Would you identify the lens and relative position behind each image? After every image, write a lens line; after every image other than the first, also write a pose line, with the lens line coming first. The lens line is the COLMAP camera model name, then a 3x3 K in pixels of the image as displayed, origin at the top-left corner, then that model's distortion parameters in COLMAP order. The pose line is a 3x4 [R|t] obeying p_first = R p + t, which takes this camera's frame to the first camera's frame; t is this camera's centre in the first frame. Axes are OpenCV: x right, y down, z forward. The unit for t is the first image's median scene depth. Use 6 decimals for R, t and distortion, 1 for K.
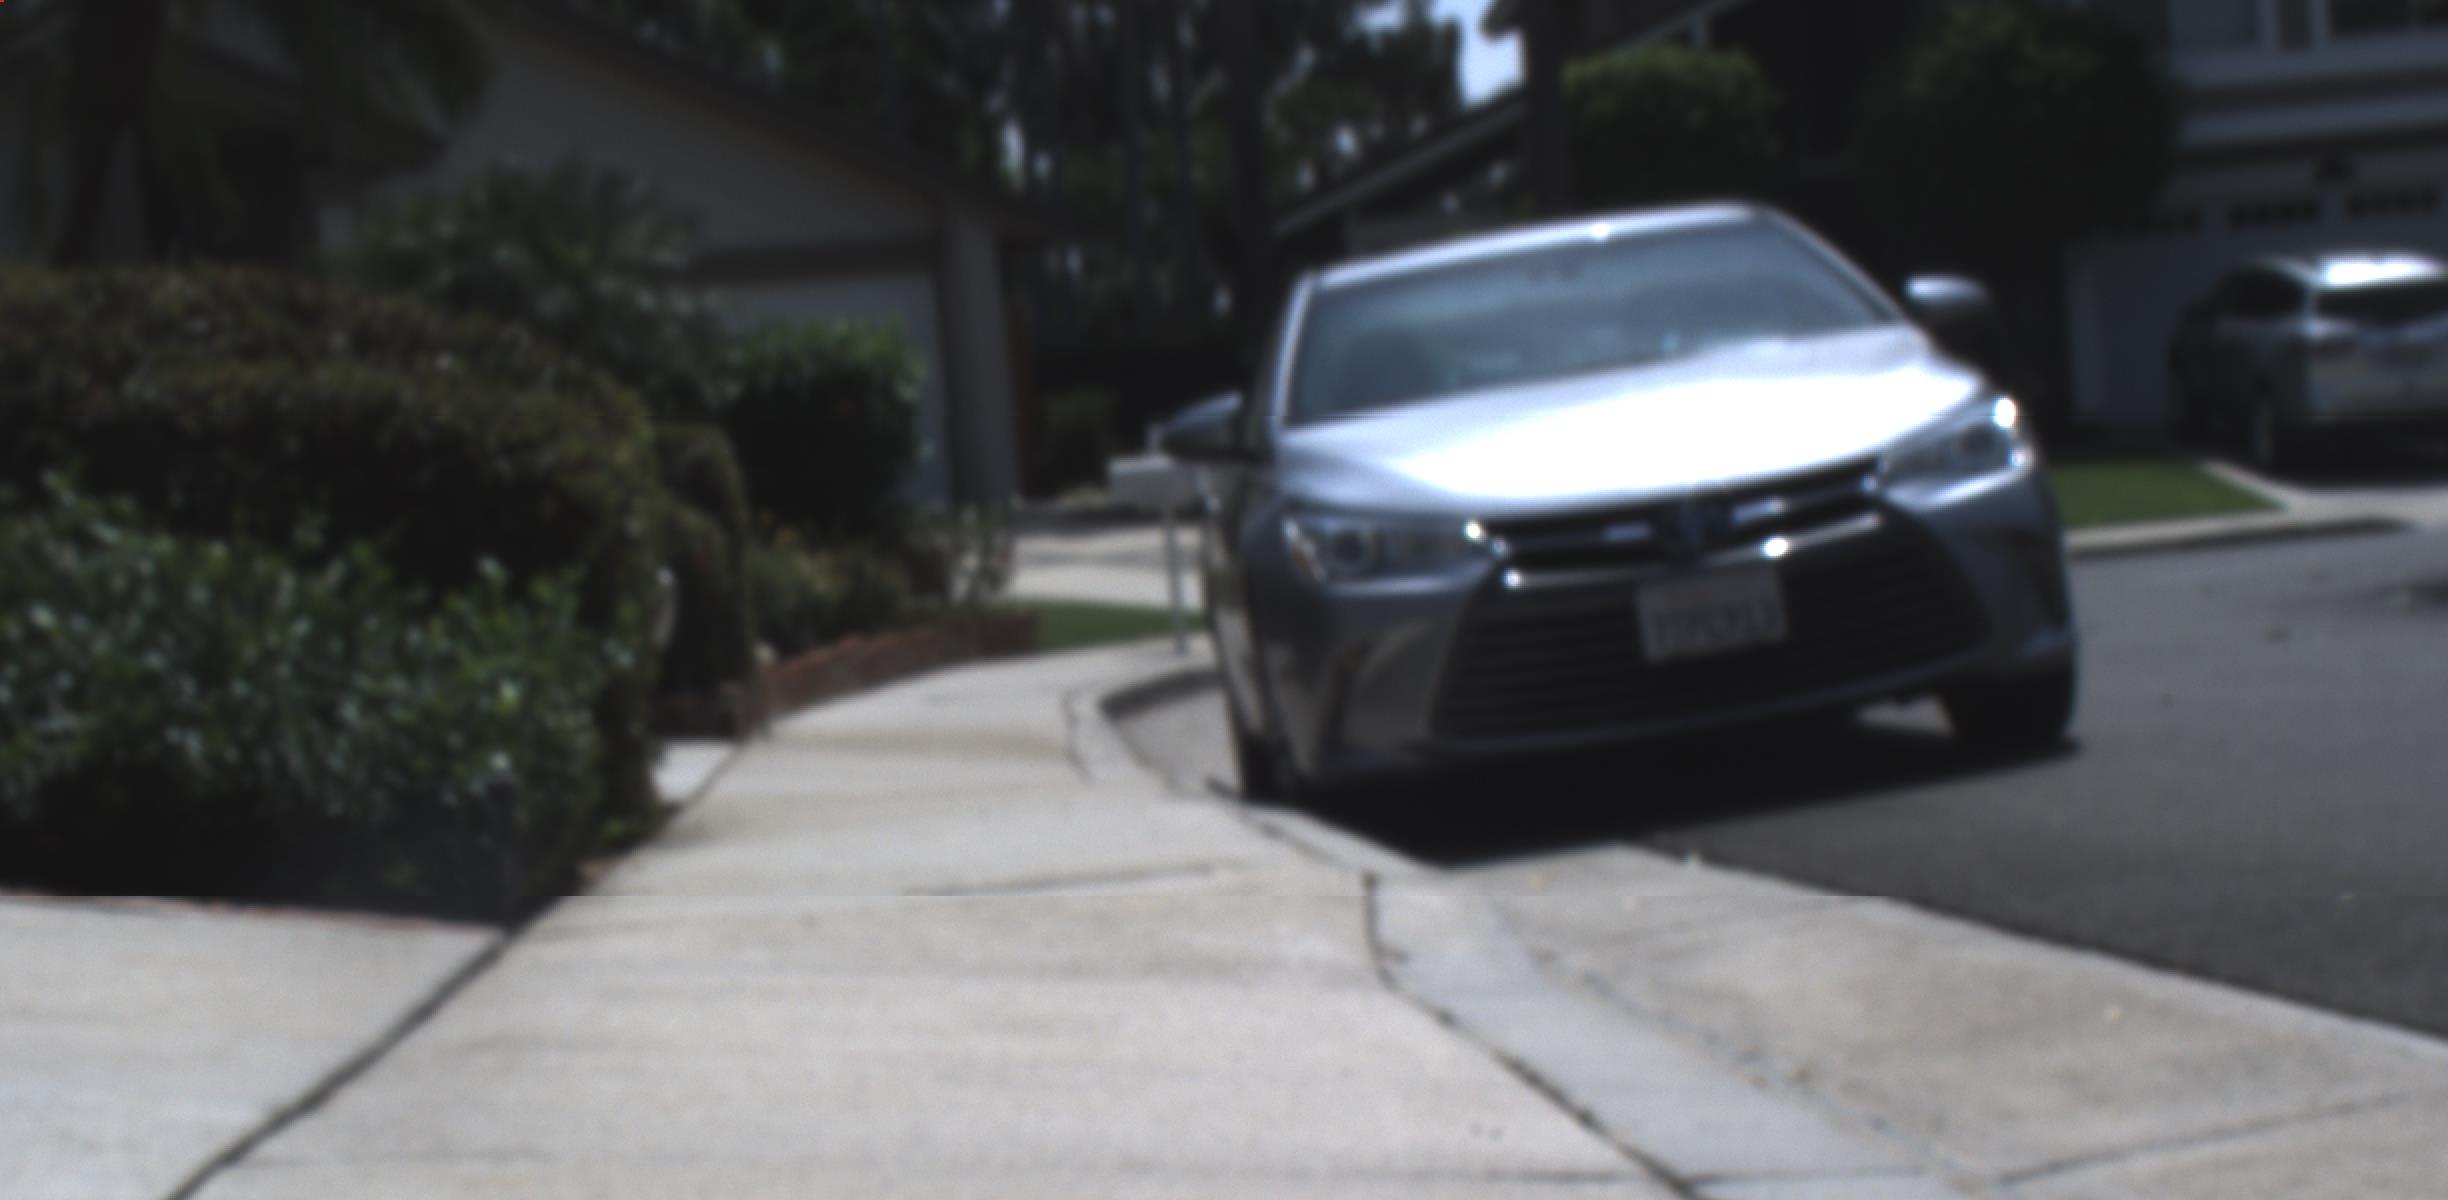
lens RADIAL K [[4515.2, 0, 1224.0], [0, 4515.2, 600.0], [0, 0, 1]] dist [-0.103994, -0.138254]
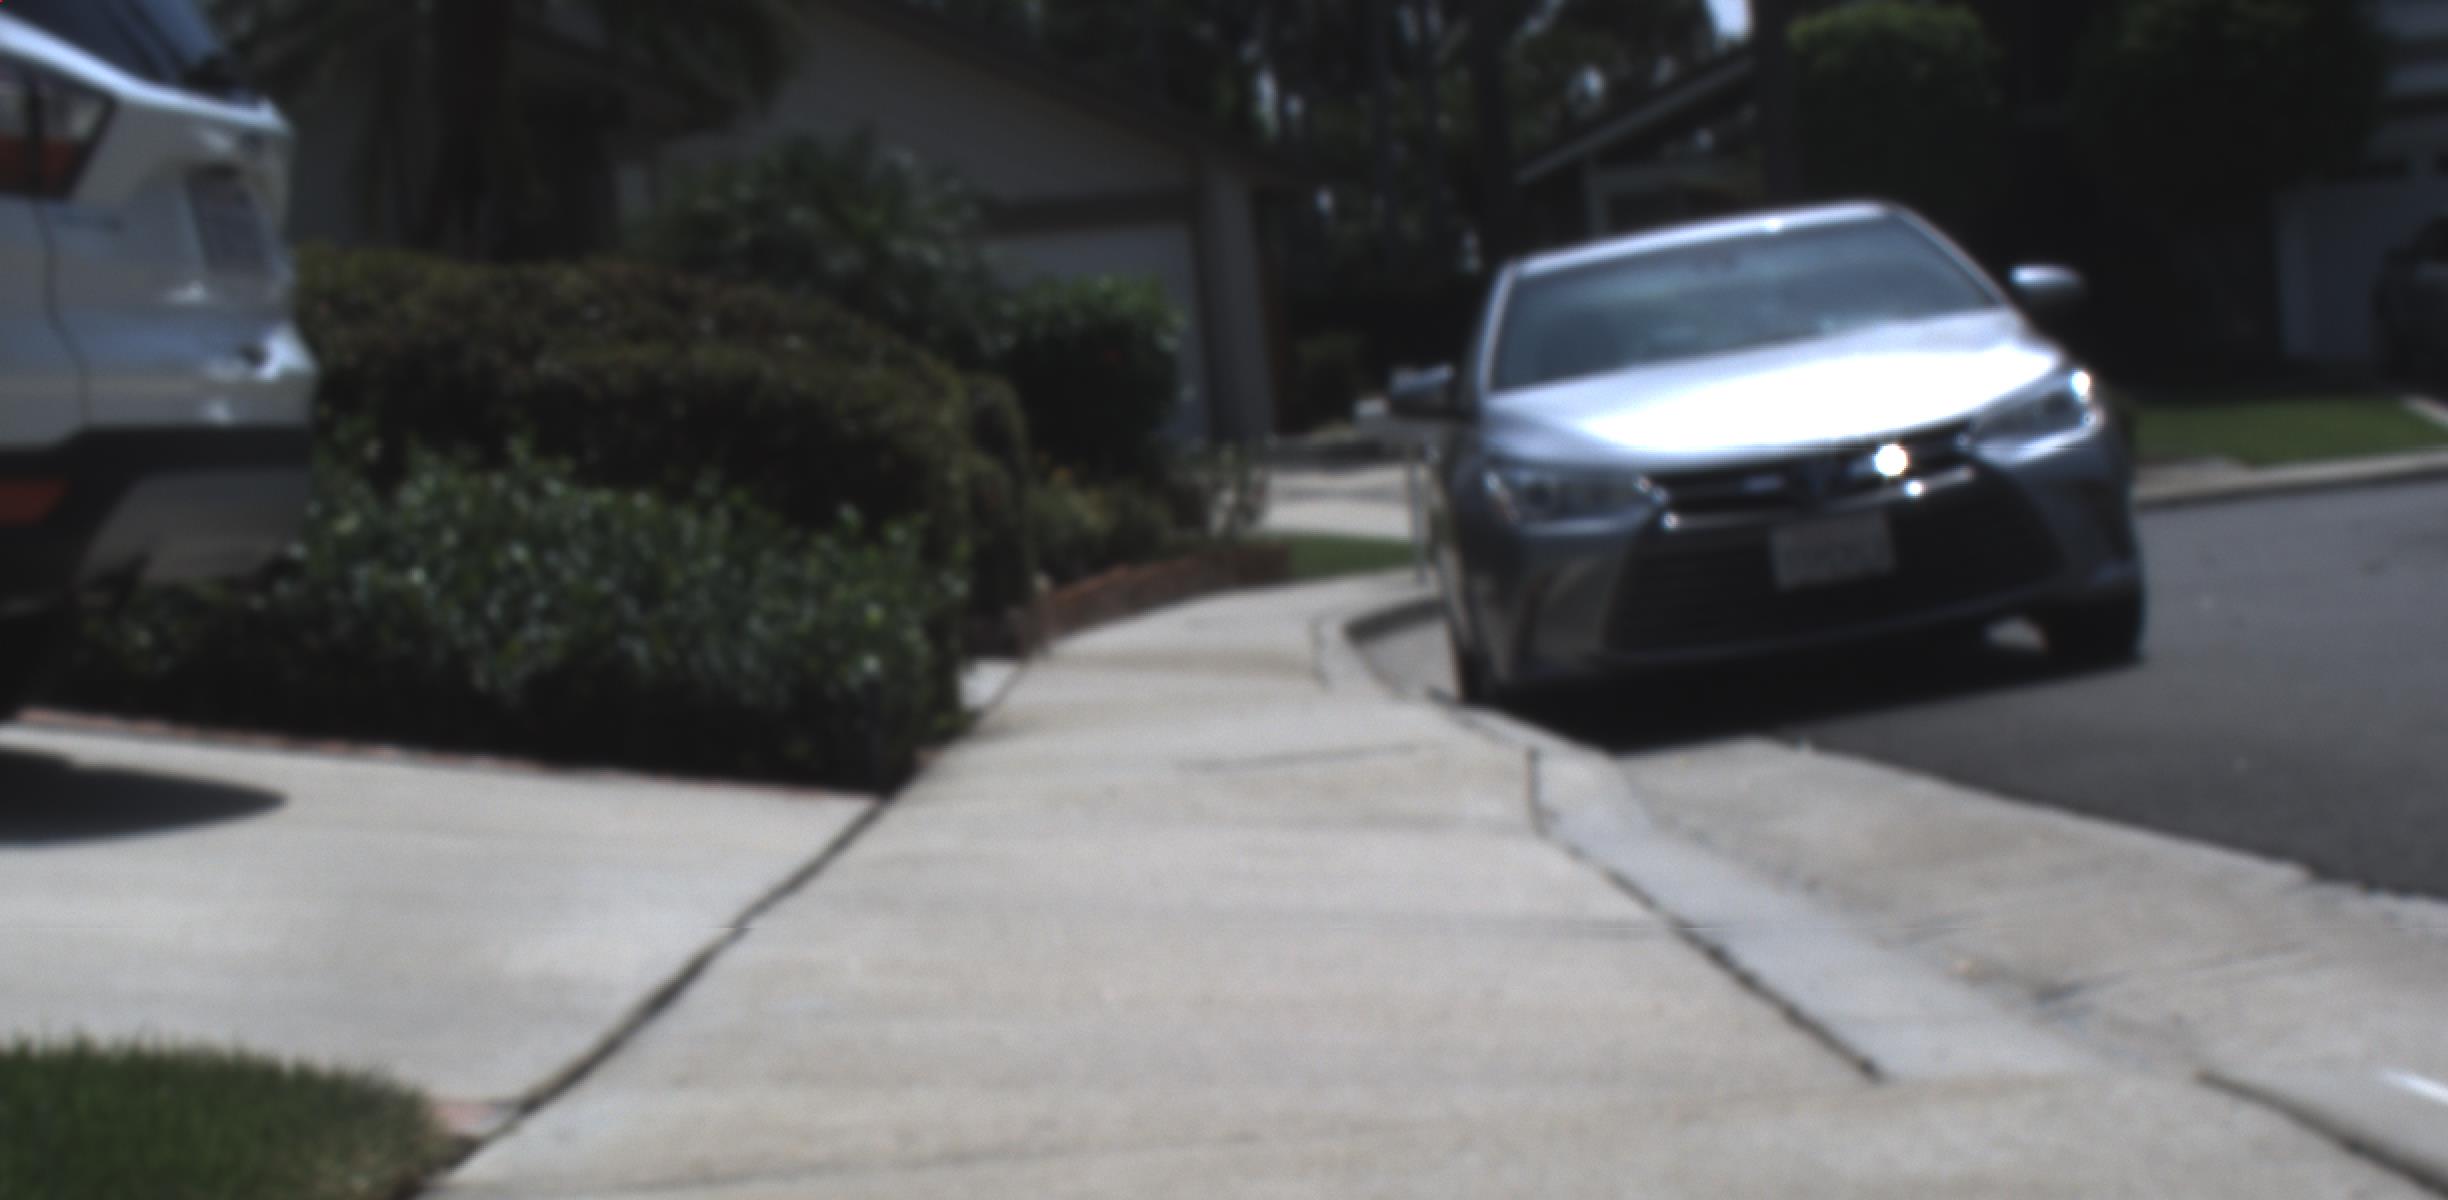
lens RADIAL K [[4515.2, 0, 1224.0], [0, 4515.2, 600.0], [0, 0, 1]] dist [-0.103994, -0.138254]
pose [[0.998383, 0.000602, -0.056844, 0.011531], [0.000283, 0.999879, 0.015556, -0.002123], [0.056847, -0.015547, 0.998262, -0.205311]]
